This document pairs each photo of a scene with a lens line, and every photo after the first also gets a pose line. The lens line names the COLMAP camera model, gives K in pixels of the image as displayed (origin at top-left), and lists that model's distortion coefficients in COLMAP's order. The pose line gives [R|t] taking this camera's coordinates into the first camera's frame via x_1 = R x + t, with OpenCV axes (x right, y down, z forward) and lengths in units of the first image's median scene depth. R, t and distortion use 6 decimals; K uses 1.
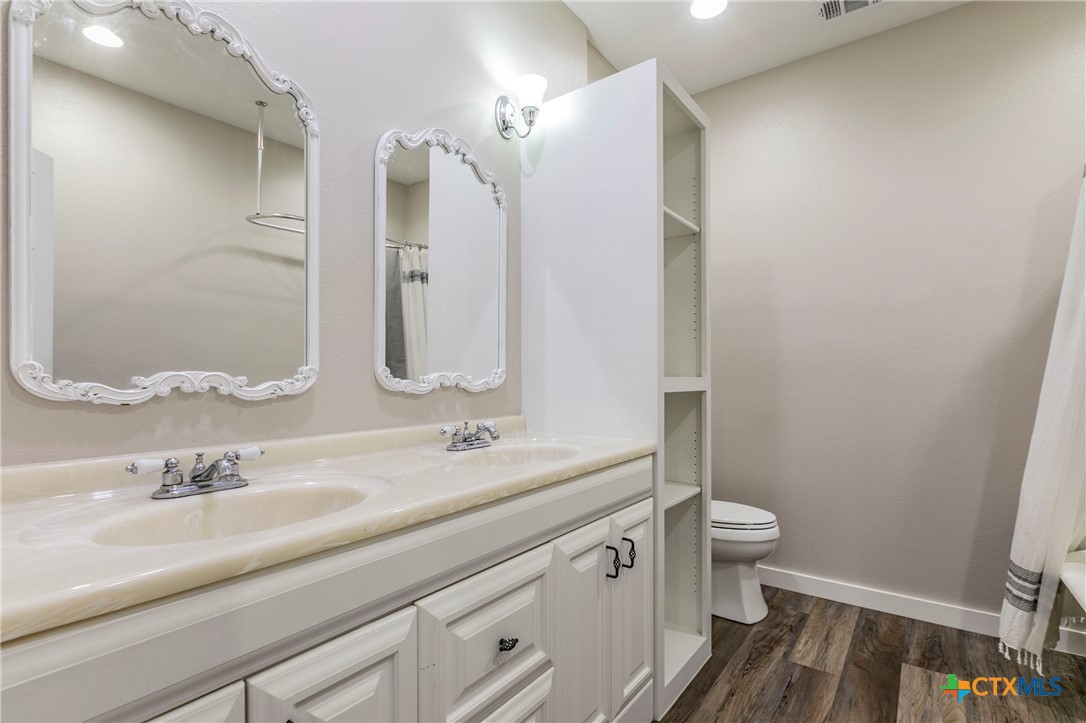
lens RADIAL K [[515.9, 0, 541.0], [0, 515.9, 369.4], [0, 0, 1]] dist [-0.009784, 0.000937]
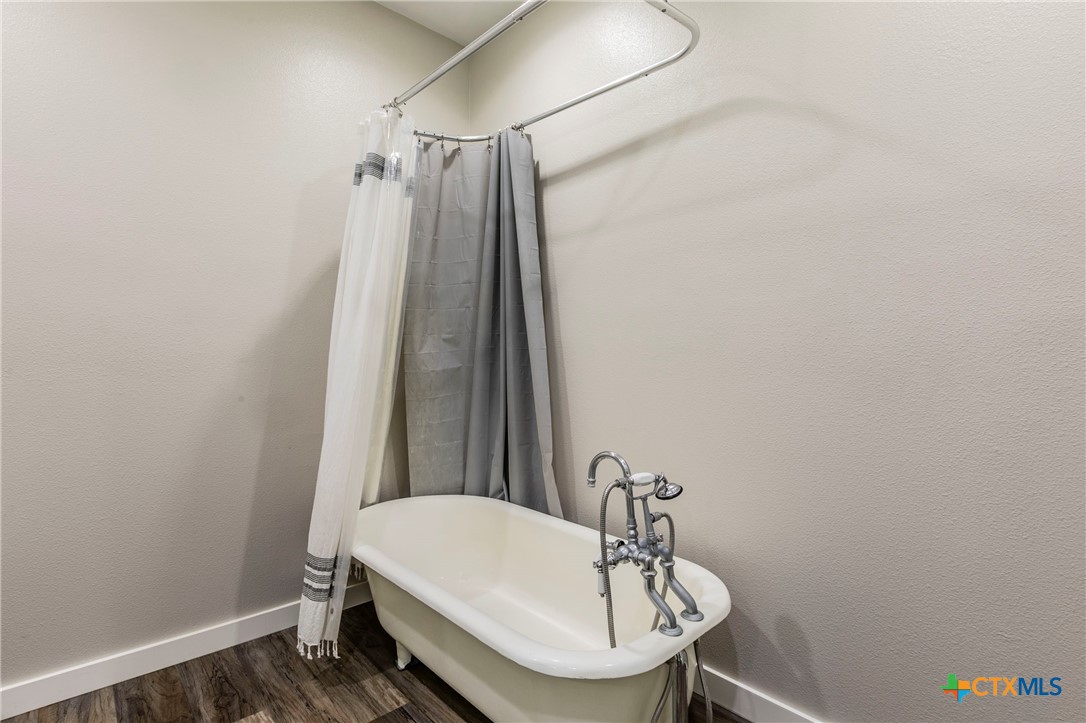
lens RADIAL K [[515.9, 0, 539.7], [0, 515.9, 365.1], [0, 0, 1]] dist [-0.009784, 0.000937]
pose [[0.178608, -0.004340, 0.983911, 0.053115], [-0.029436, 0.999519, 0.009752, -0.000296], [-0.983480, -0.030704, 0.178394, 0.413841]]
